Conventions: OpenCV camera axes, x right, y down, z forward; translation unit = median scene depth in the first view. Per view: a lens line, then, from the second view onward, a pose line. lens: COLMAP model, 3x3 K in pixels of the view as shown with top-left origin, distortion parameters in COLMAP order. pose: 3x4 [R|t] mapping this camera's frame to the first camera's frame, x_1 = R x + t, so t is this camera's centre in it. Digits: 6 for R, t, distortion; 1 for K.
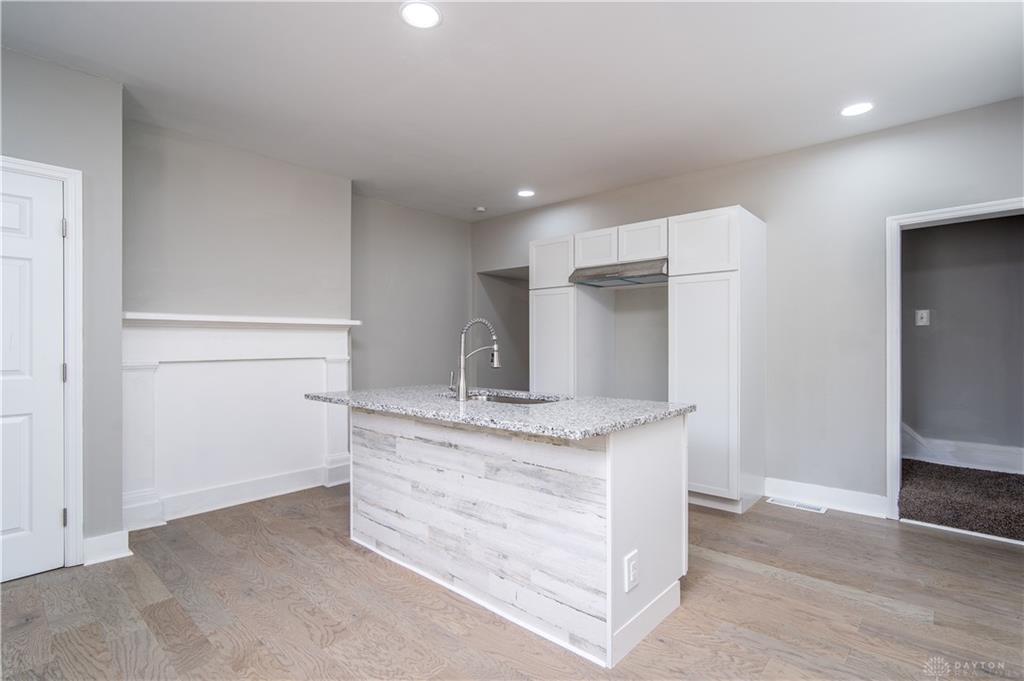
lens RADIAL K [[489.3, 0, 510.9], [0, 489.3, 343.4], [0, 0, 1]] dist [-0.001649, -0.000221]
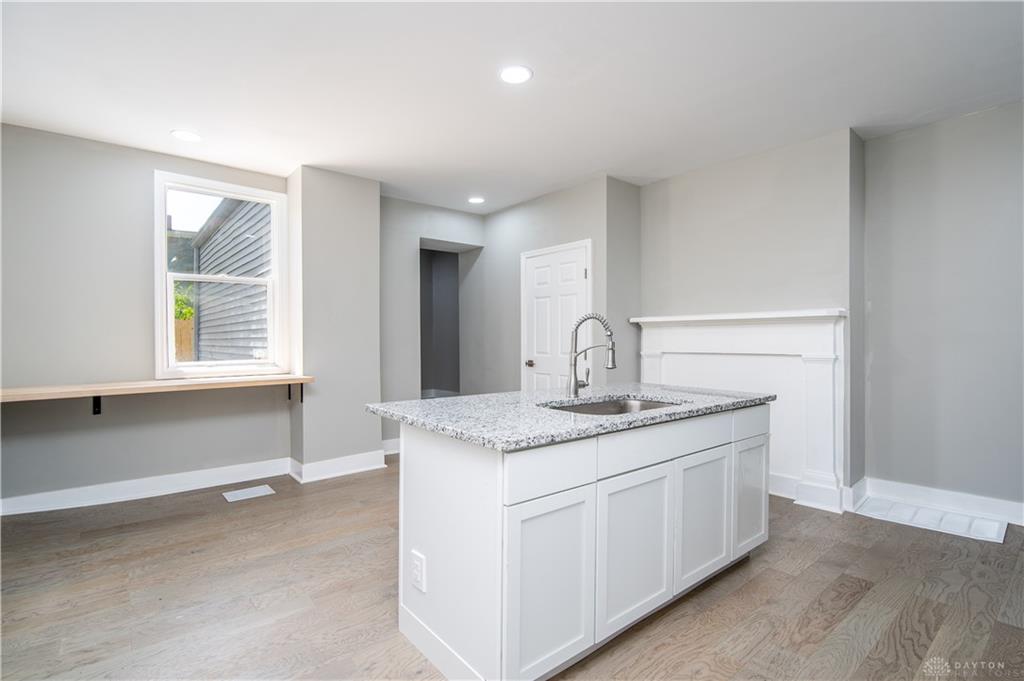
lens RADIAL K [[489.3, 0, 510.9], [0, 489.3, 343.4], [0, 0, 1]] dist [-0.001649, -0.000221]
pose [[-0.149059, 0.013355, -0.988738, 0.966001], [0.001720, 0.999911, 0.013247, -0.007654], [0.988827, 0.000274, -0.149069, 1.078190]]
